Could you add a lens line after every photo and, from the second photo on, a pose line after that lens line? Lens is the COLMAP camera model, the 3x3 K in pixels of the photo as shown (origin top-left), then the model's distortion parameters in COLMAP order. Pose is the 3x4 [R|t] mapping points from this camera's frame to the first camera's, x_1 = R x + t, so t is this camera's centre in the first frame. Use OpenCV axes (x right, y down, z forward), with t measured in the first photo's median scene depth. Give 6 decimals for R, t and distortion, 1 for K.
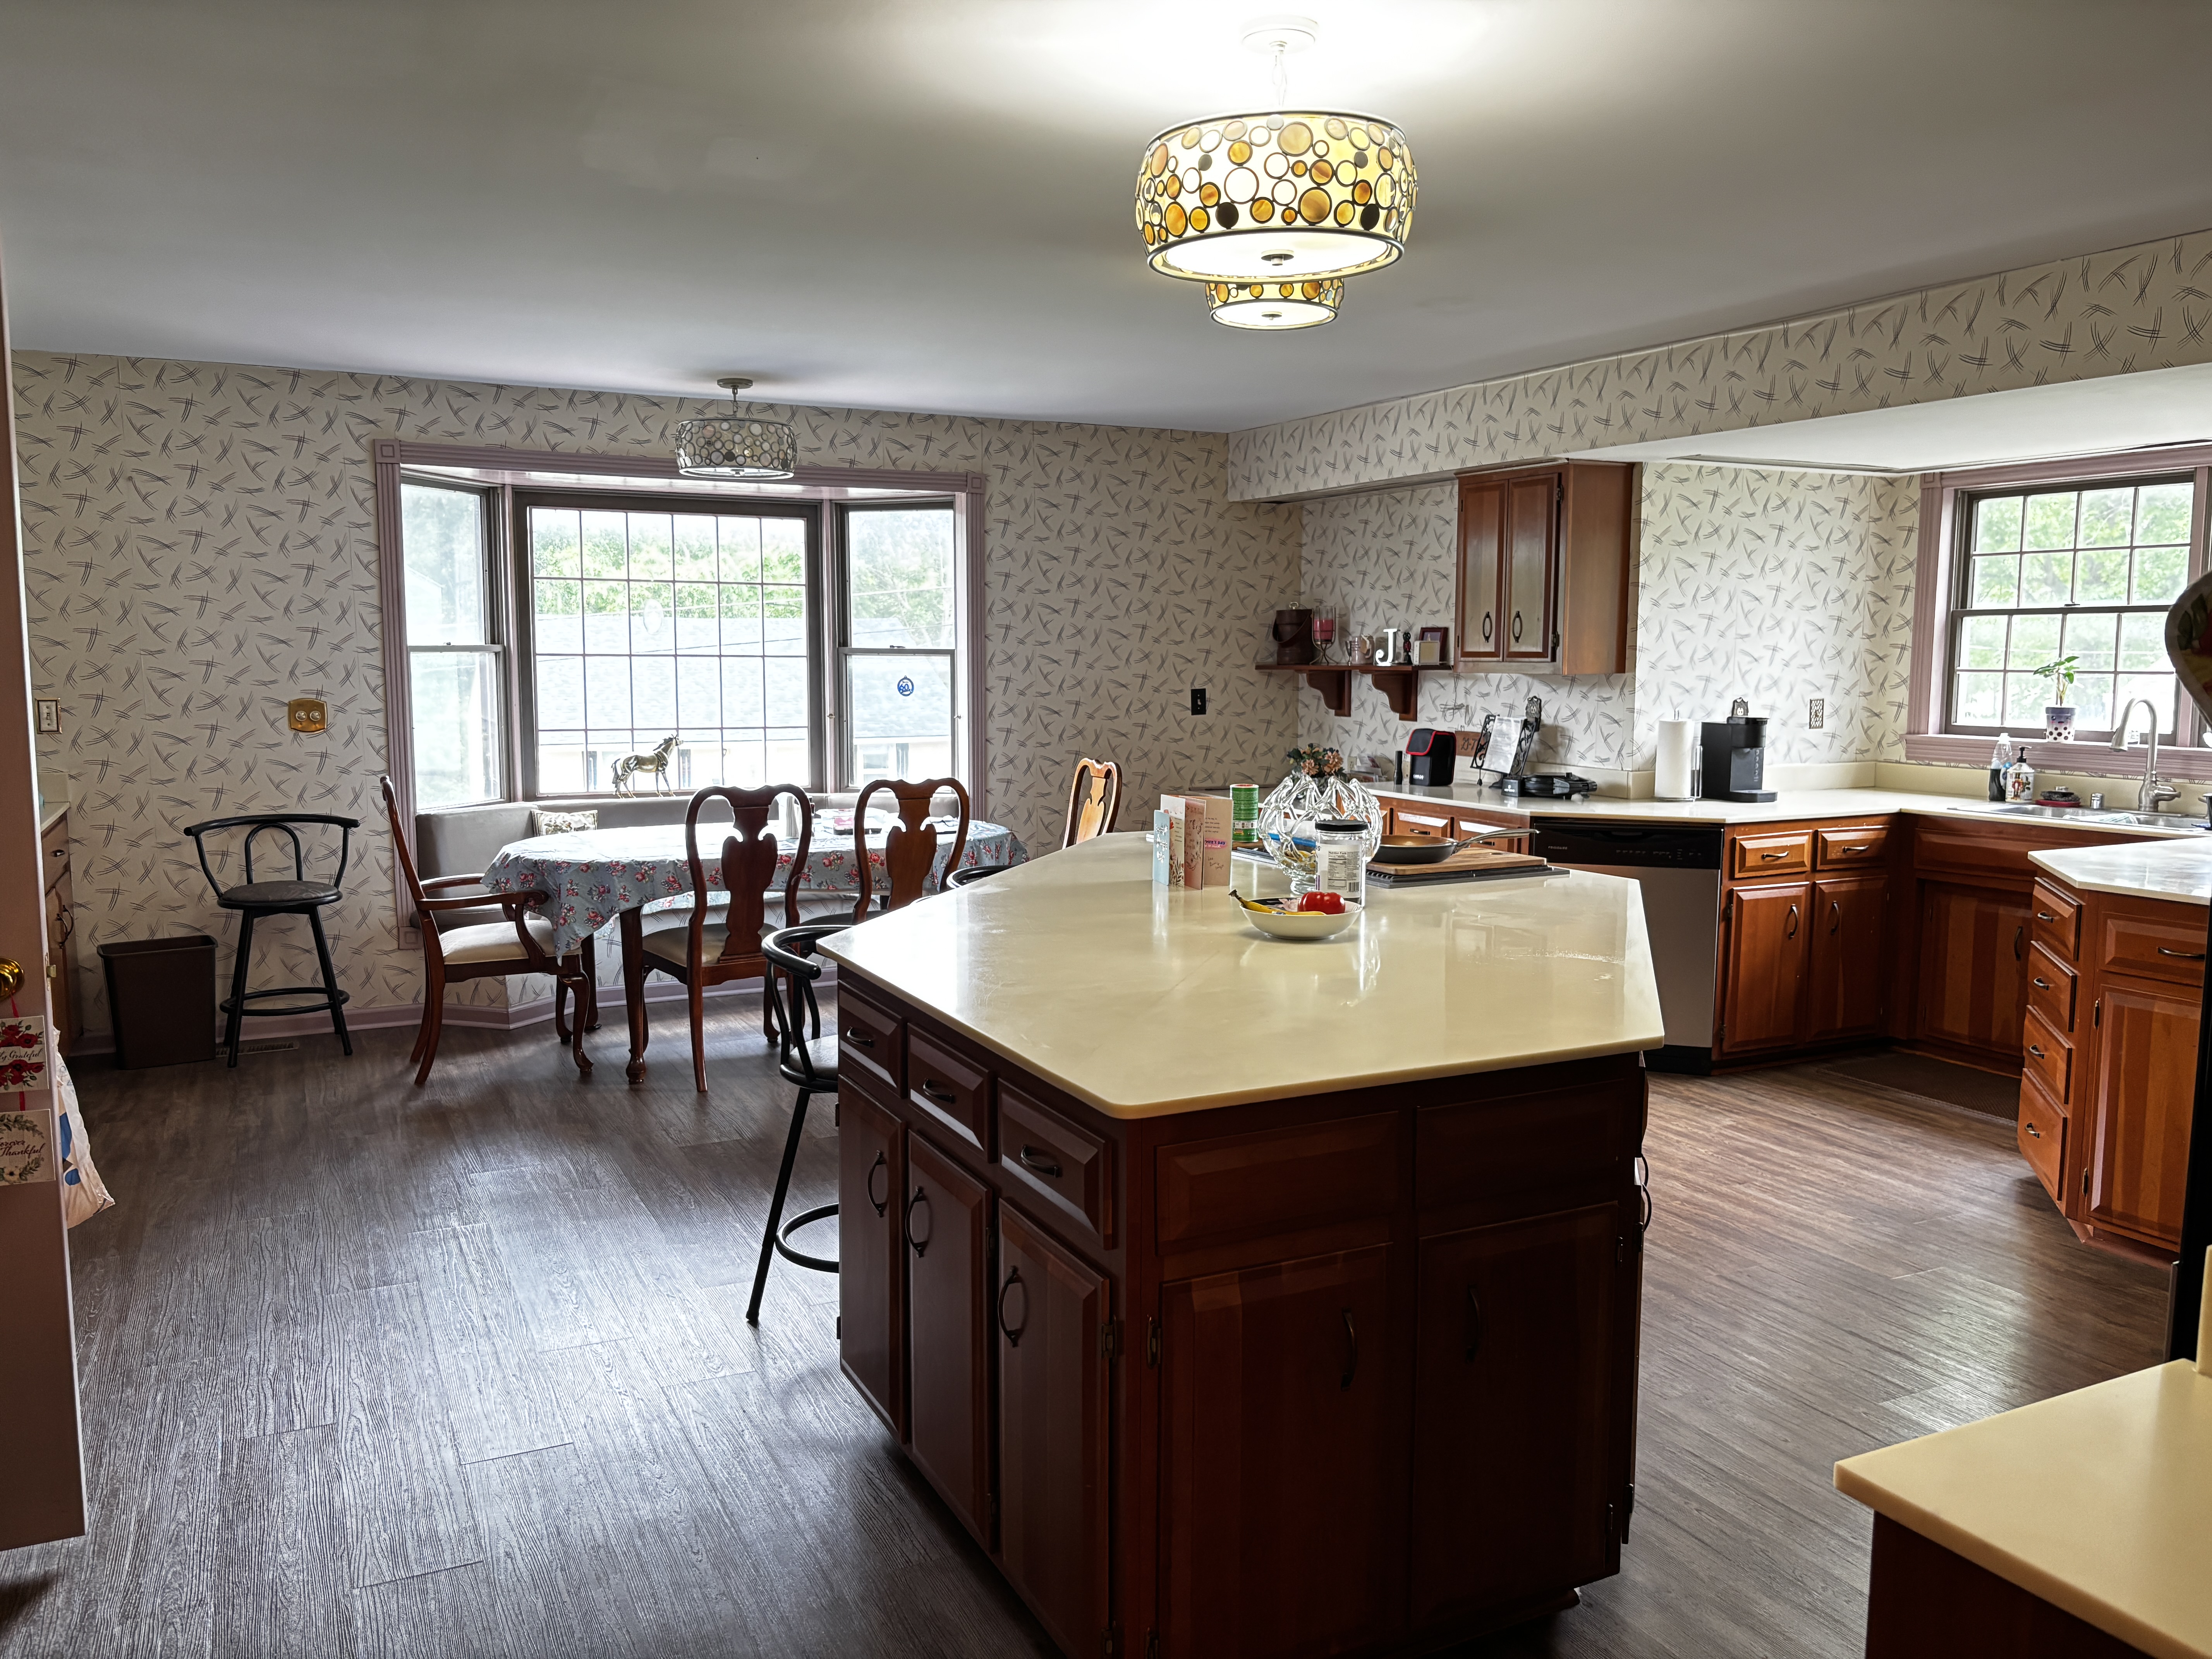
lens RADIAL K [[1712.1, 0, 1098.5], [0, 1712.1, 848.5], [0, 0, 1]] dist [0.030133, -0.020629]
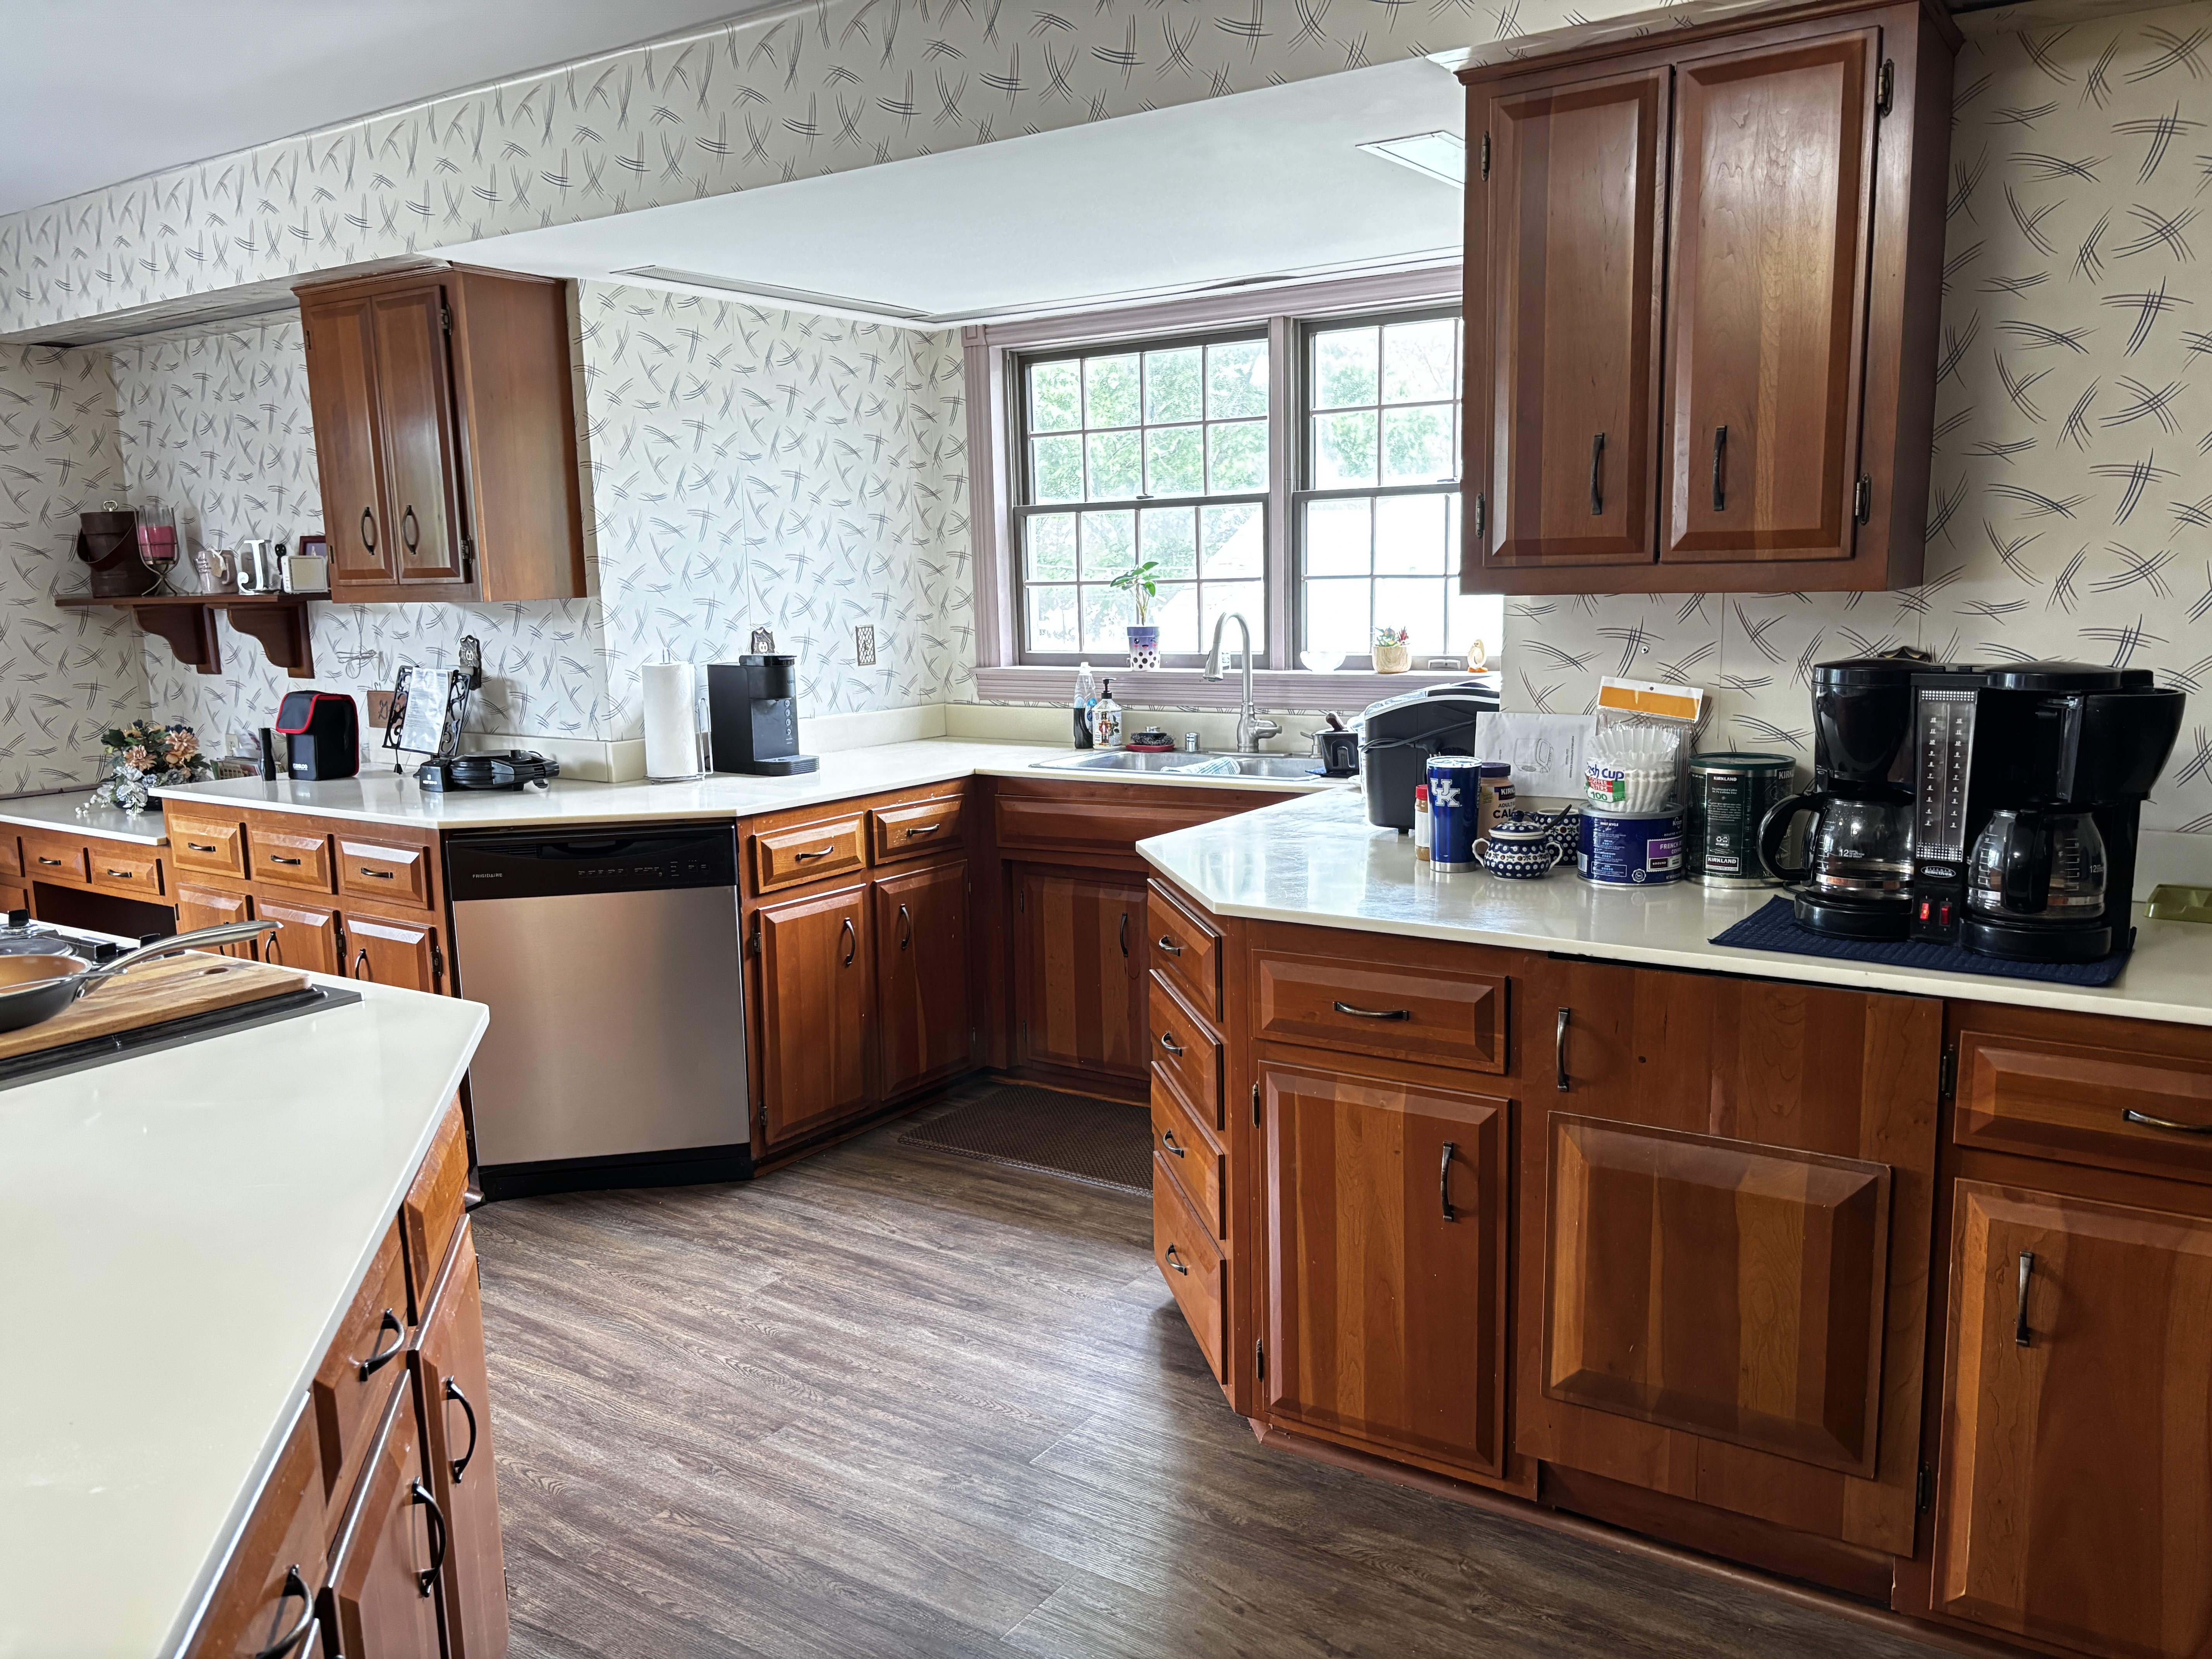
lens RADIAL K [[1712.1, 0, 1120.3], [0, 1712.1, 845.4], [0, 0, 1]] dist [0.030133, -0.020629]
pose [[0.871398, -0.098007, 0.480688, 0.157687], [0.079239, 0.995094, 0.059242, -0.028983], [-0.484135, -0.013534, 0.874888, 0.311604]]
